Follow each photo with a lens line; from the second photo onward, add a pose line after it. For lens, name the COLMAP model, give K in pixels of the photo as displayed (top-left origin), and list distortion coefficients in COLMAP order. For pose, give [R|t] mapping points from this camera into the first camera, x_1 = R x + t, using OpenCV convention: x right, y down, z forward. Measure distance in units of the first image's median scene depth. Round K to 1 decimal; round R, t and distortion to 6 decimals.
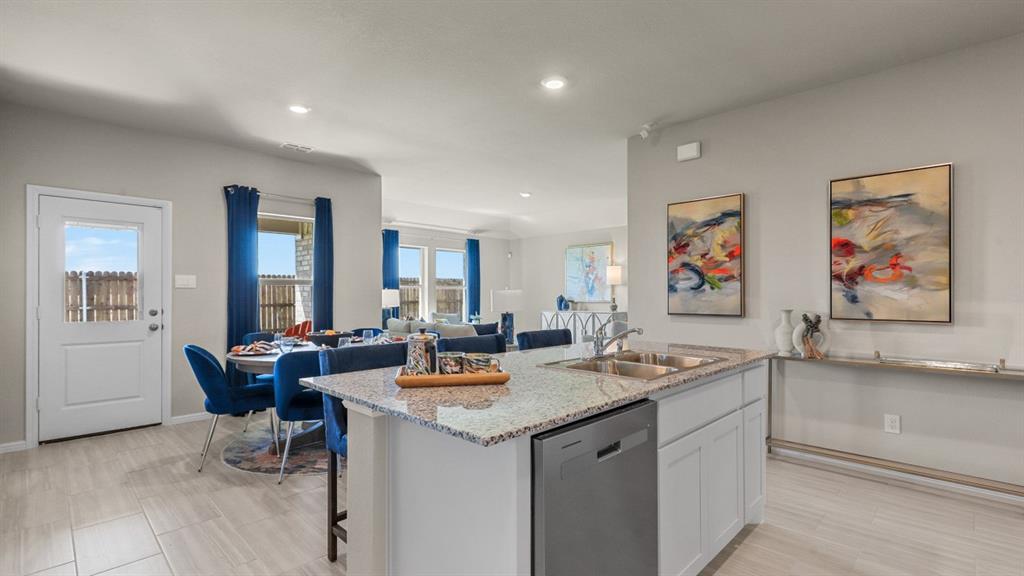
lens RADIAL K [[465.0, 0, 511.8], [0, 465.0, 291.3], [0, 0, 1]] dist [0.000426, 0.000386]
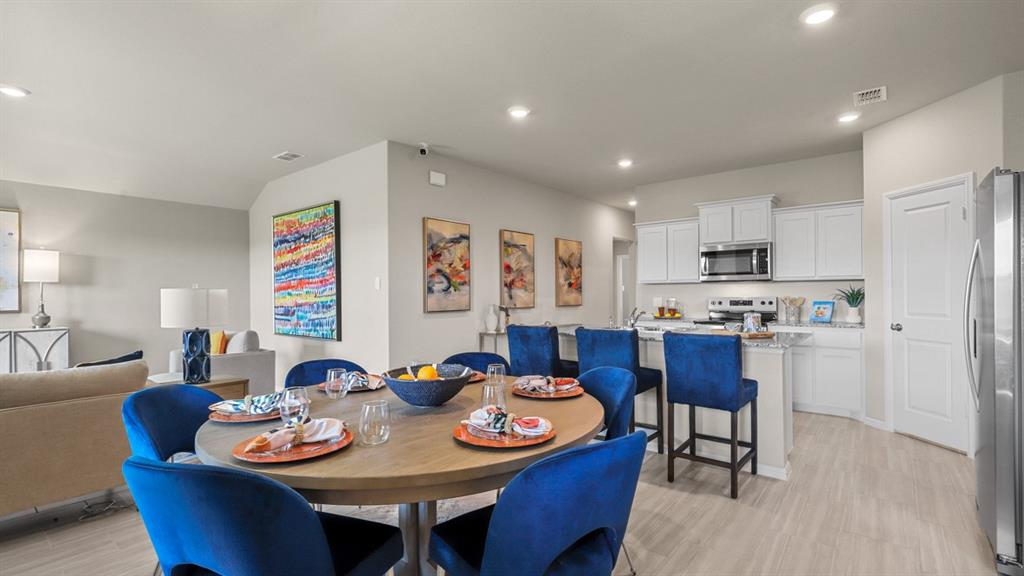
lens RADIAL K [[465.0, 0, 510.4], [0, 465.0, 291.1], [0, 0, 1]] dist [0.000426, 0.000386]
pose [[-0.087258, 0.007298, 0.996159, -0.882856], [0.000534, 0.999973, -0.007279, 0.005475], [-0.996186, -0.000103, -0.087259, 0.941617]]
